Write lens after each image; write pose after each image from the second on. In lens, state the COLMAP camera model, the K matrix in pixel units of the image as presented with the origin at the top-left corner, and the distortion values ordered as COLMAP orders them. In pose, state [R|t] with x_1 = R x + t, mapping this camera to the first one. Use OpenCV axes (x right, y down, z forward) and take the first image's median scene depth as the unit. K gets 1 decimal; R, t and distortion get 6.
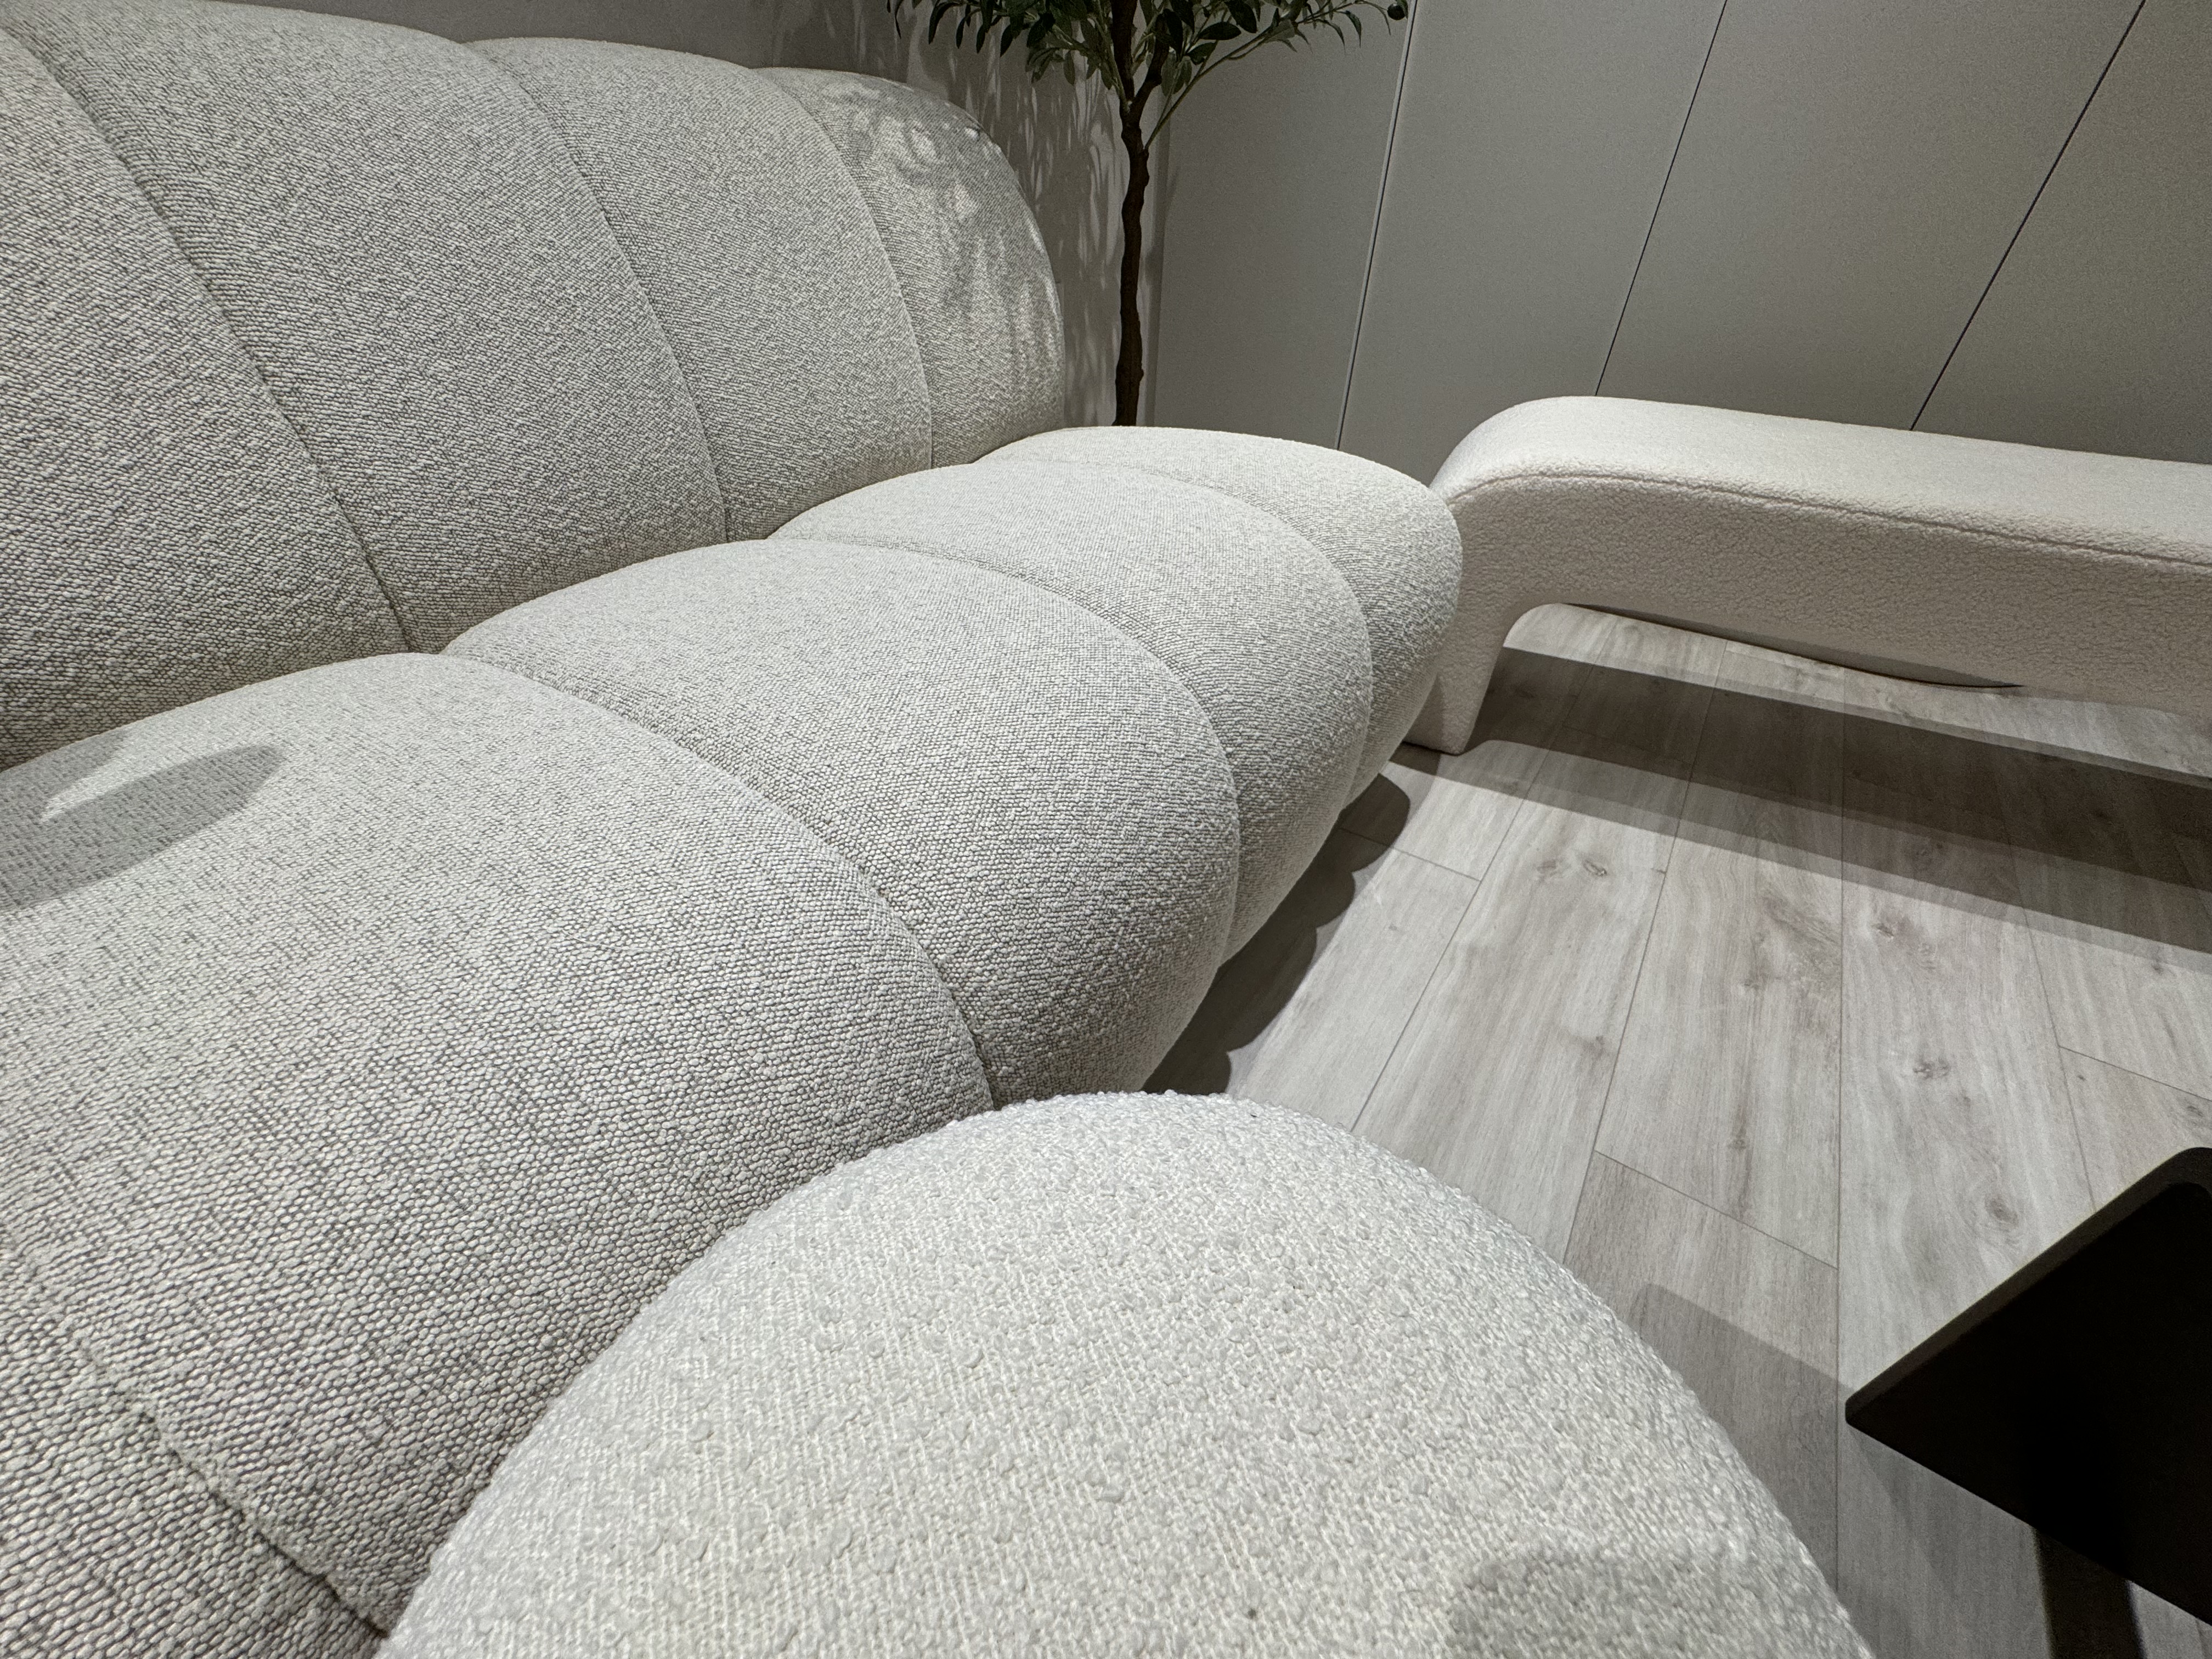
lens RADIAL K [[882.5, 0, 1093.3], [0, 882.5, 828.4], [0, 0, 1]] dist [-0.000549, -0.000676]
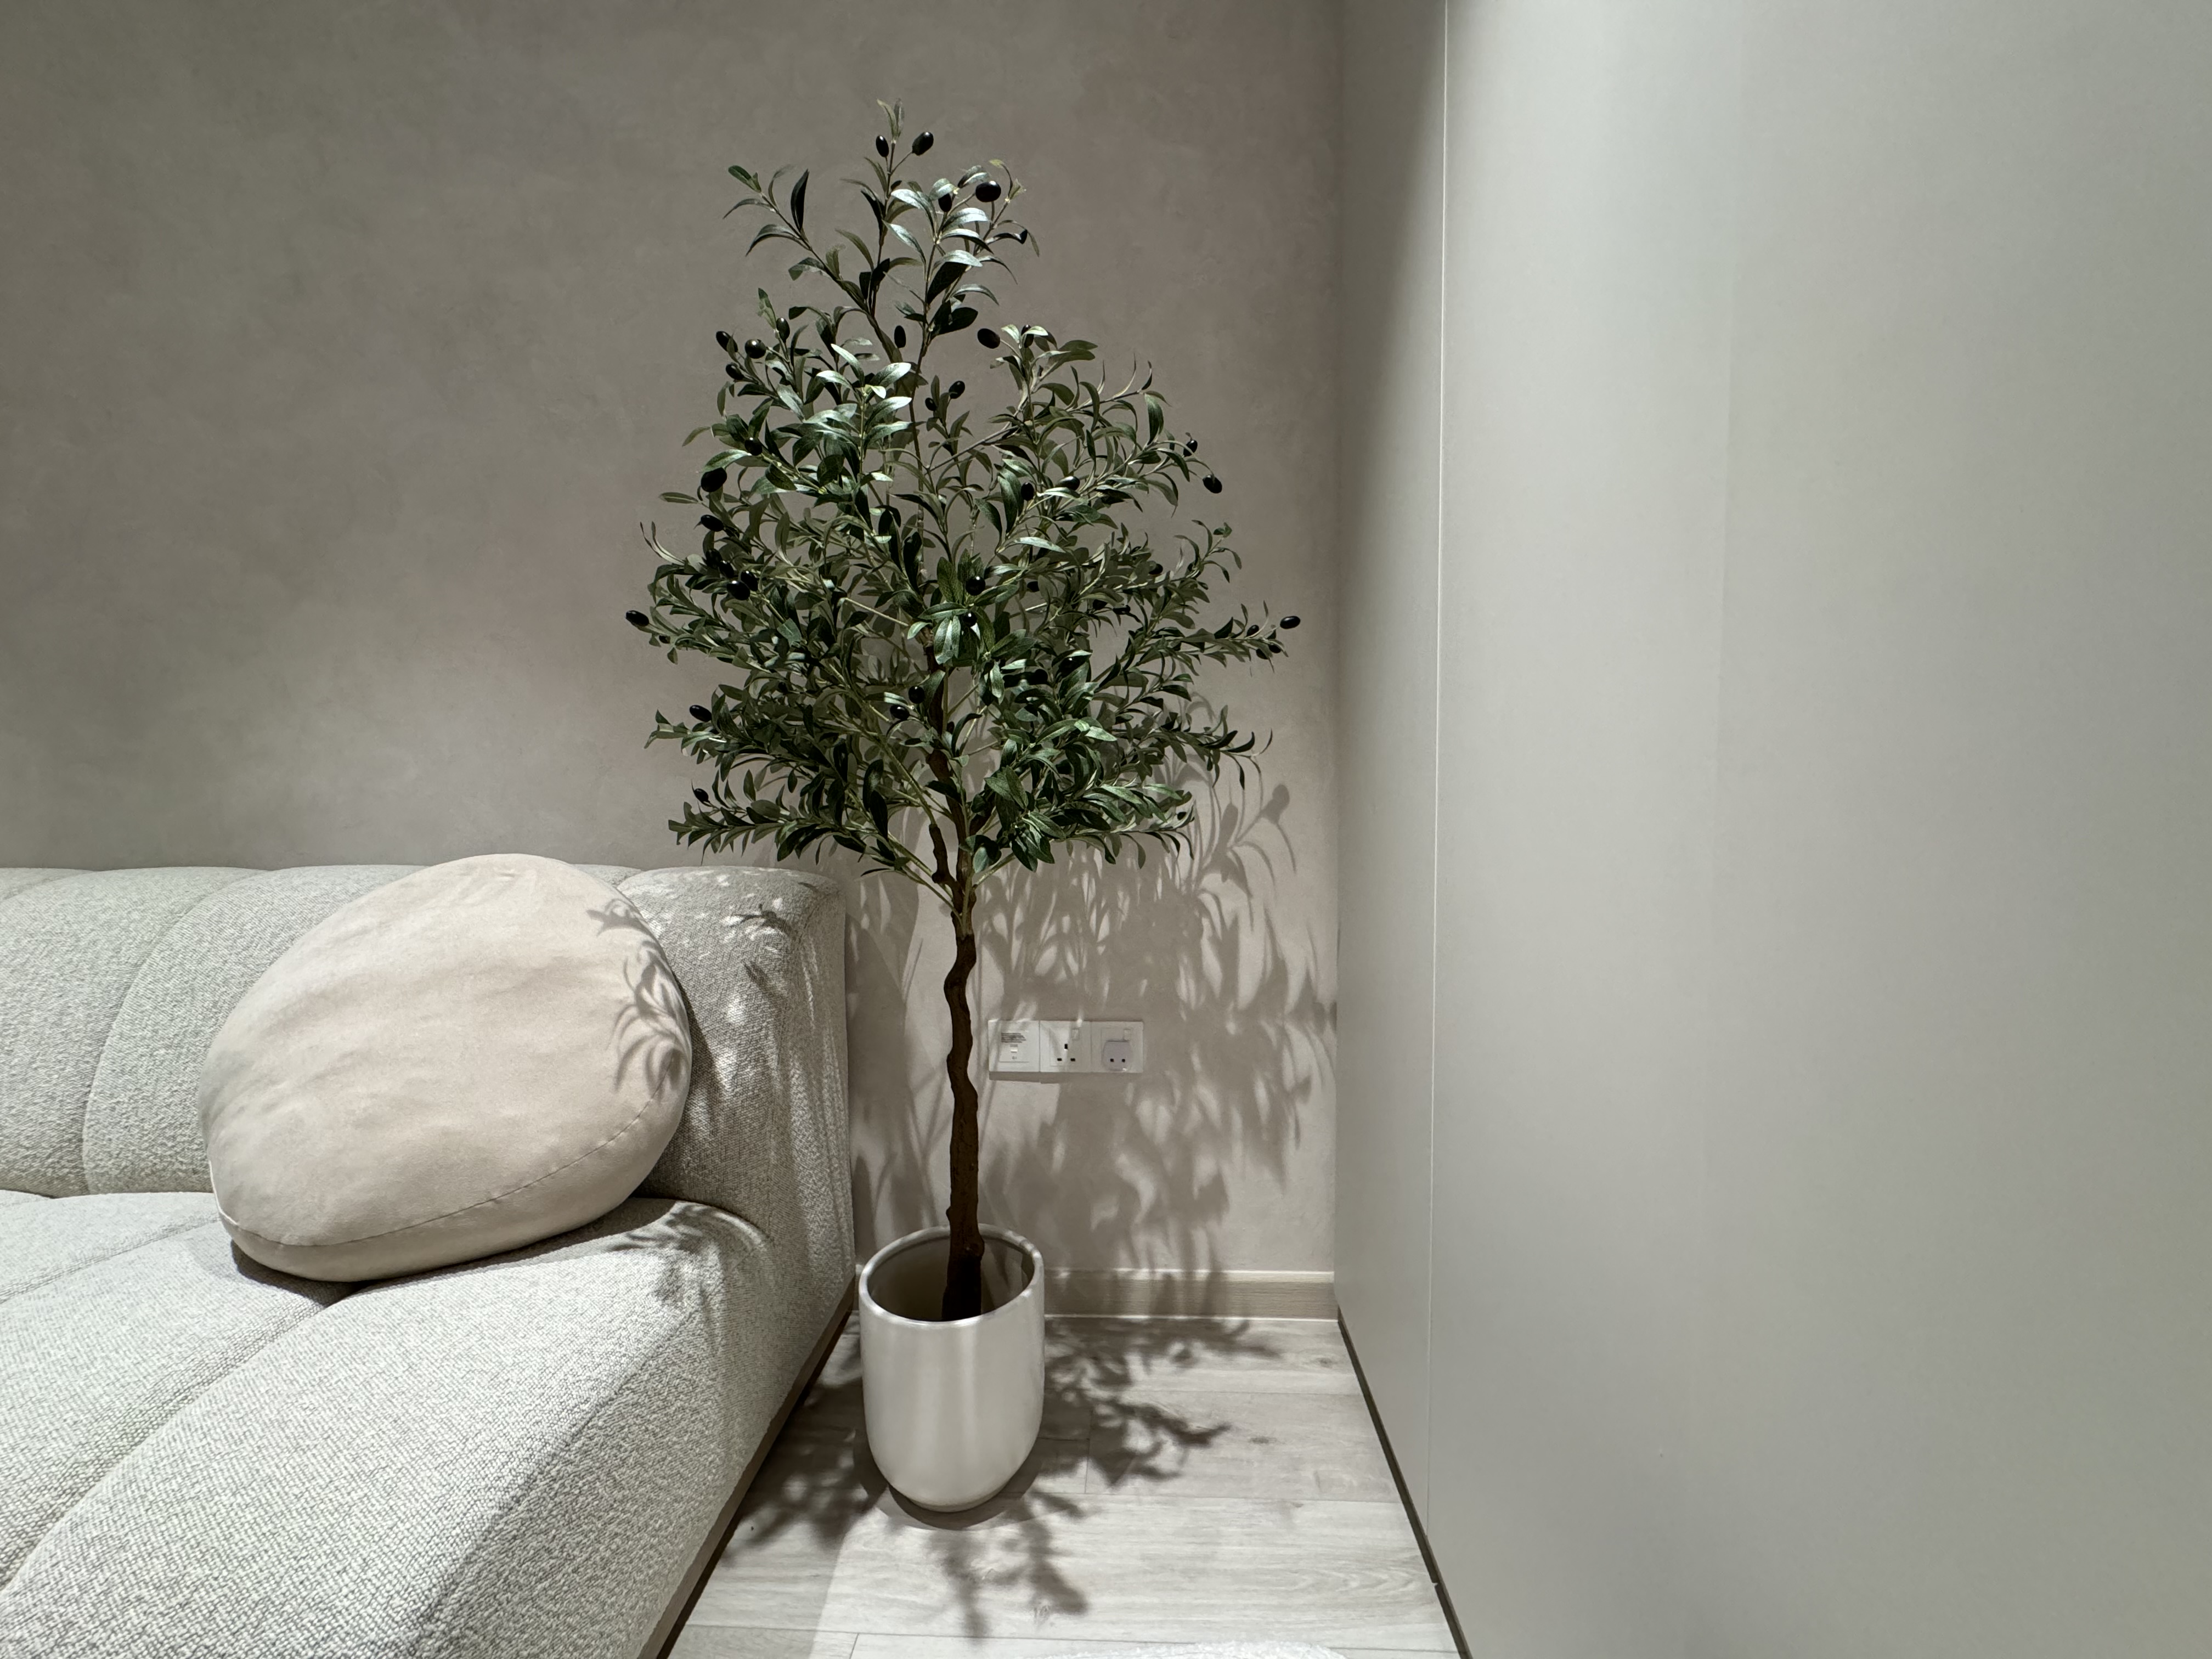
lens RADIAL K [[882.5, 0, 1104.8], [0, 882.5, 826.2], [0, 0, 1]] dist [-0.000549, -0.000676]
pose [[0.529032, 0.029792, -0.848079, 0.979926], [-0.497240, 0.820729, -0.281347, -0.764389], [0.687661, 0.570541, 0.449005, 0.720116]]
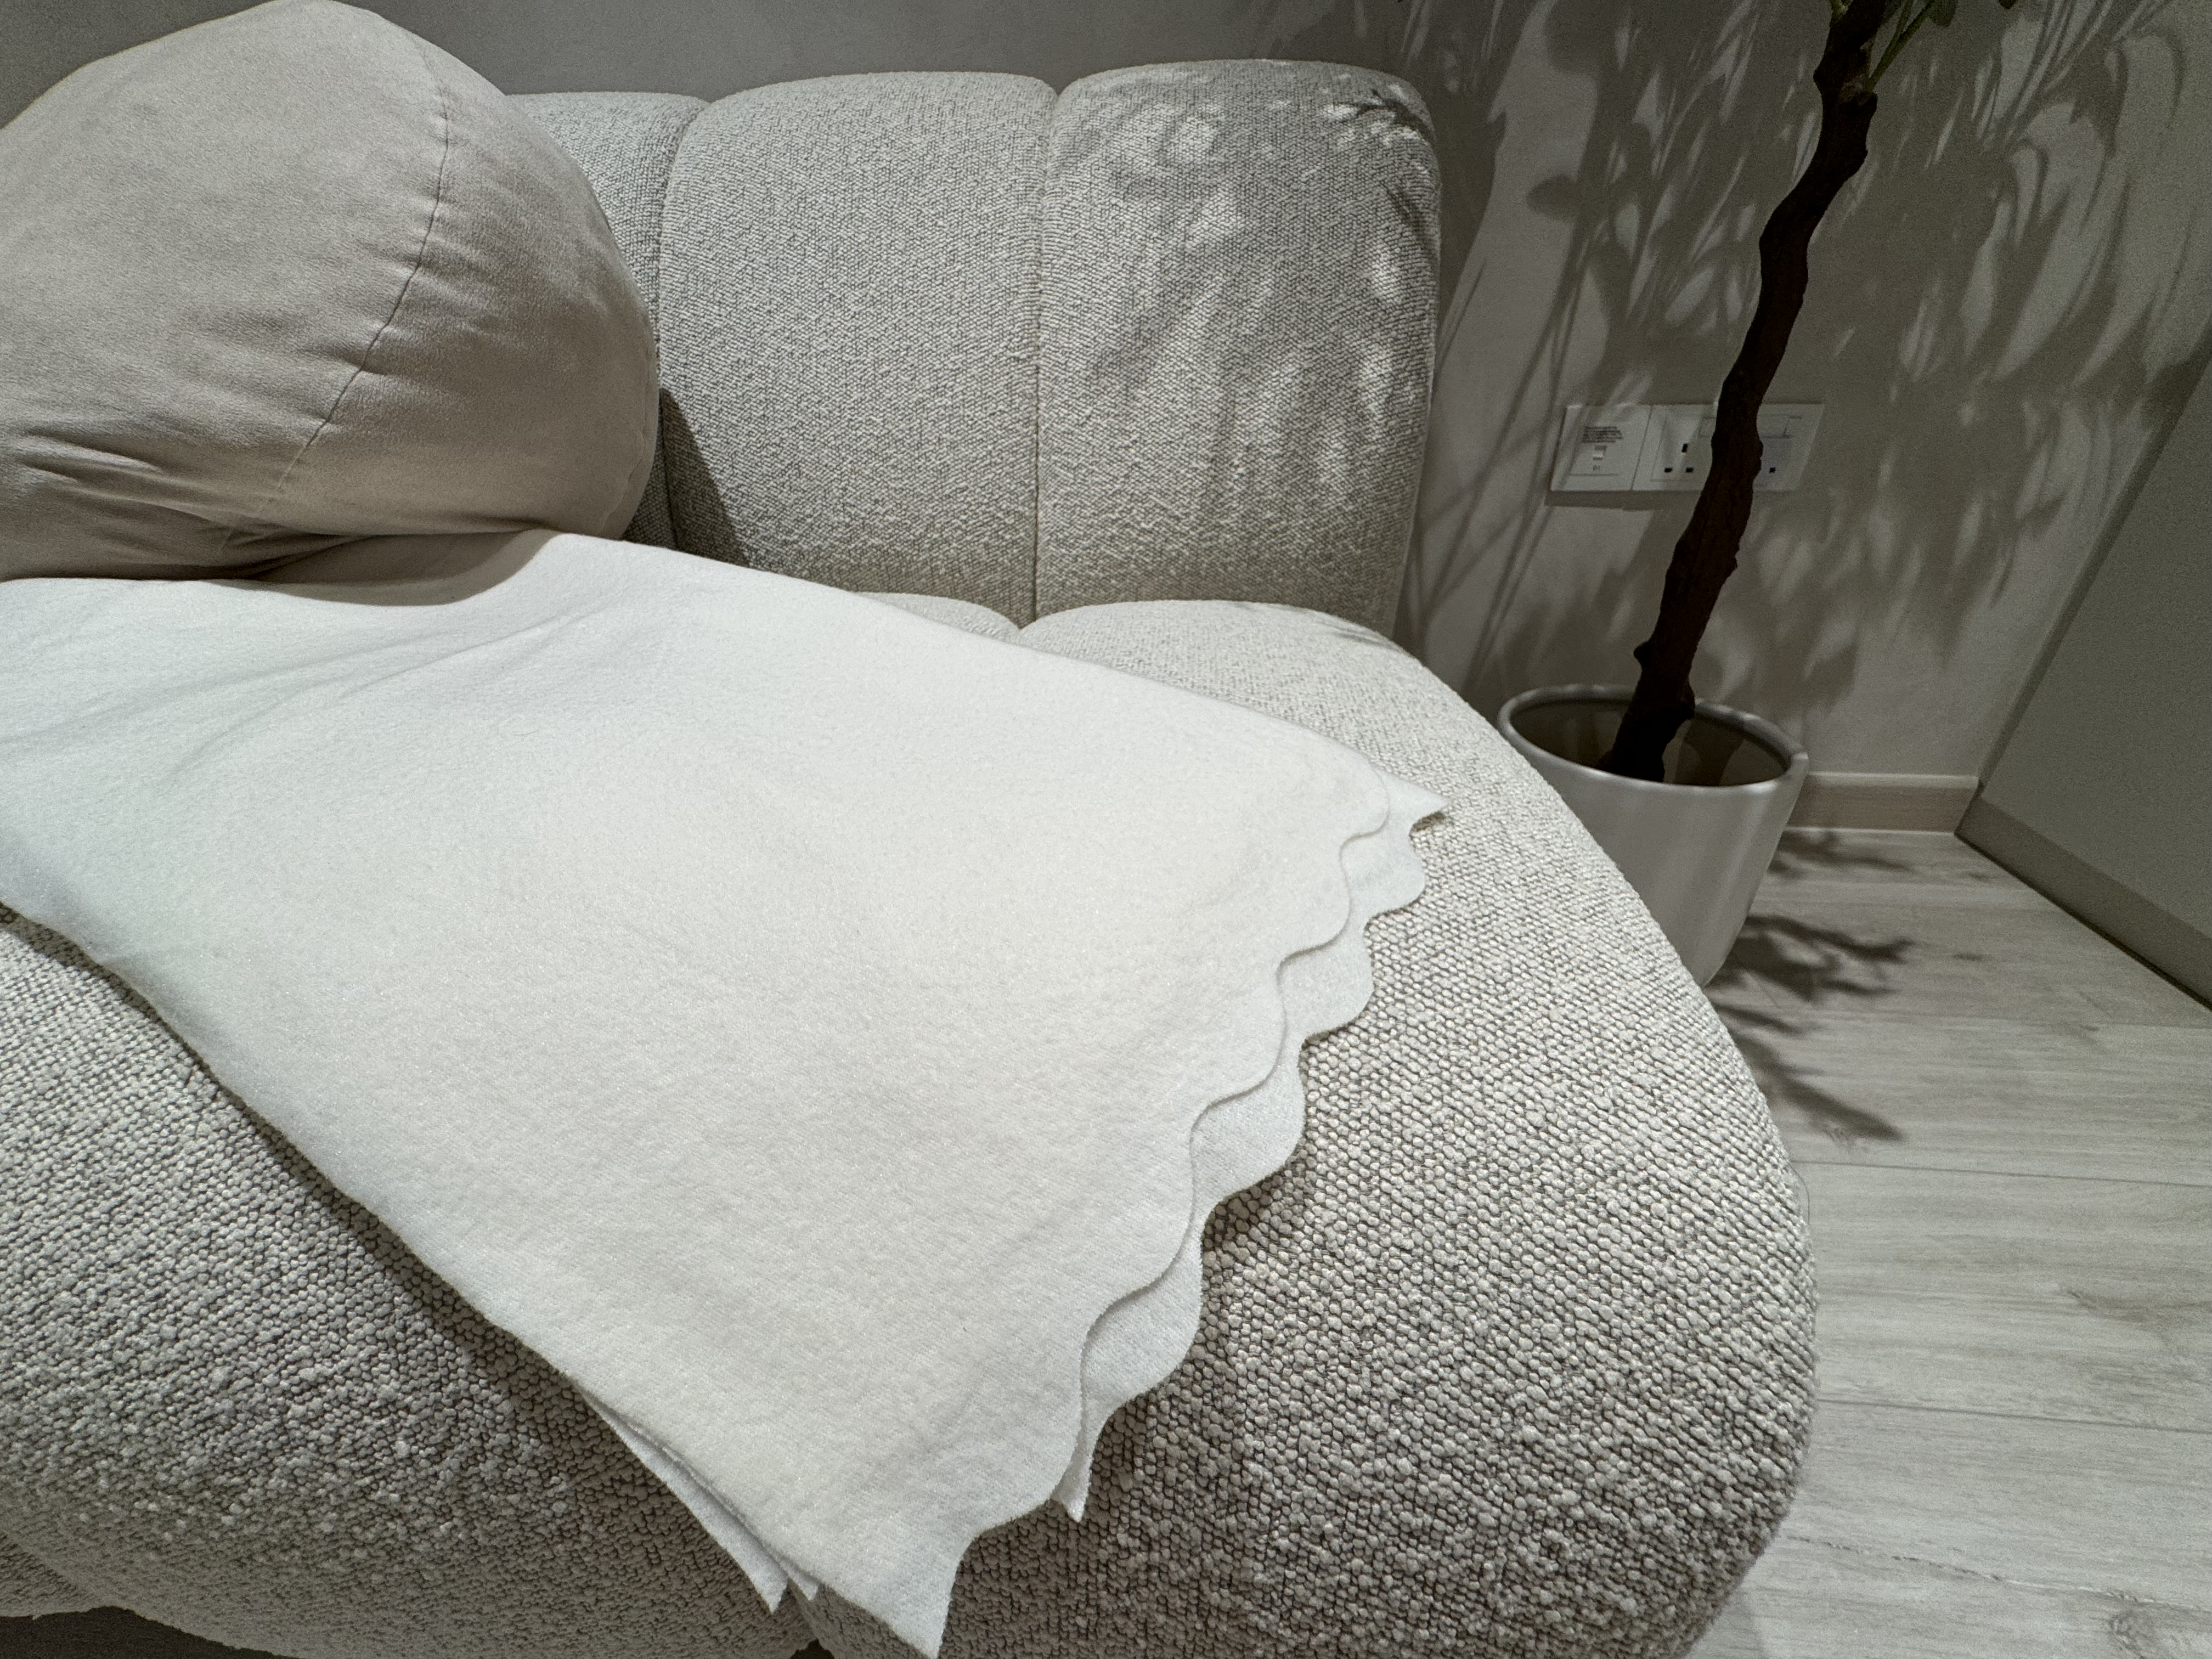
lens RADIAL K [[882.5, 0, 1098.7], [0, 882.5, 827.6], [0, 0, 1]] dist [-0.000549, -0.000676]
pose [[0.481367, 0.402976, -0.778393, 0.408415], [-0.507386, 0.852244, 0.127435, -0.358986], [0.714734, 0.333603, 0.614706, 0.650412]]
